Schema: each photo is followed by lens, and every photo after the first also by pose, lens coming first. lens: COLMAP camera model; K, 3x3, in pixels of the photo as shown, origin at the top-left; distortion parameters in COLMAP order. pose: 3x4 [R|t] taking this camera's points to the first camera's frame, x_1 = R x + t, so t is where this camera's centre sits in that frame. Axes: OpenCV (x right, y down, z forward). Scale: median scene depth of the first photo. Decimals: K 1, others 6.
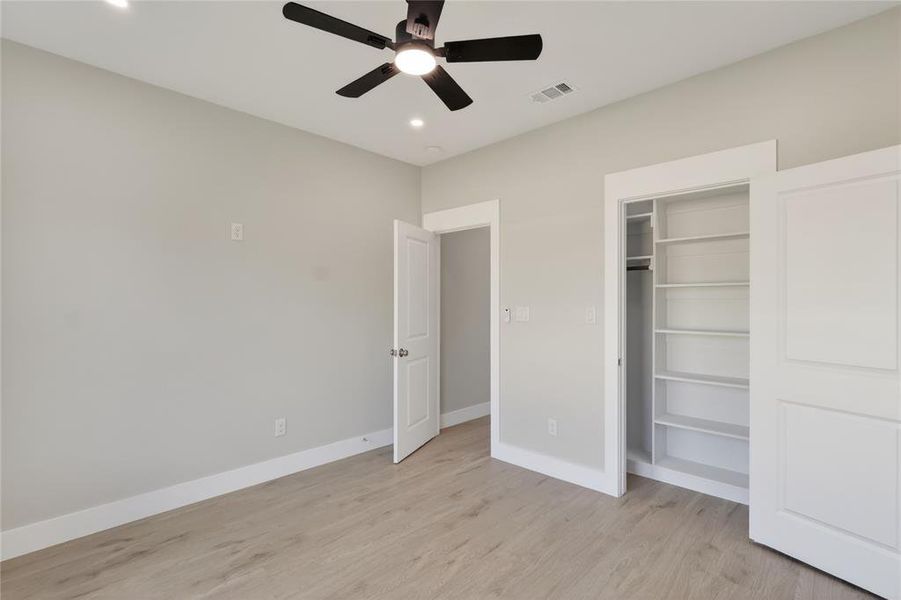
lens RADIAL K [[422.5, 0, 451.6], [0, 422.5, 294.9], [0, 0, 1]] dist [-0.002174, 0.000809]
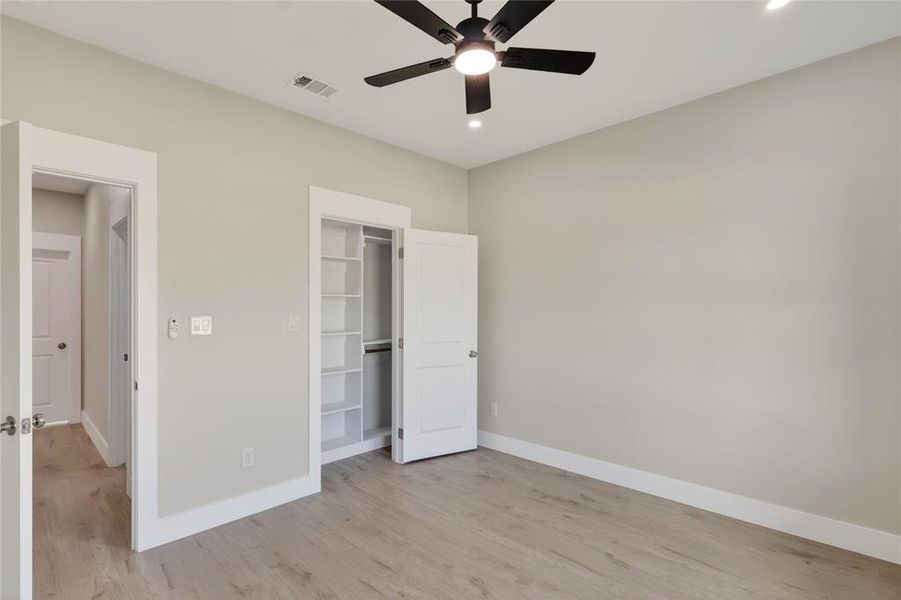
lens RADIAL K [[424.1, 0, 449.6], [0, 424.1, 304.1], [0, 0, 1]] dist [-0.008418, 0.000259]
pose [[0.007183, 0.010830, 0.999916, -0.739895], [-0.014459, 0.999838, -0.010725, 0.012798], [-0.999870, -0.014381, 0.007338, 0.726272]]
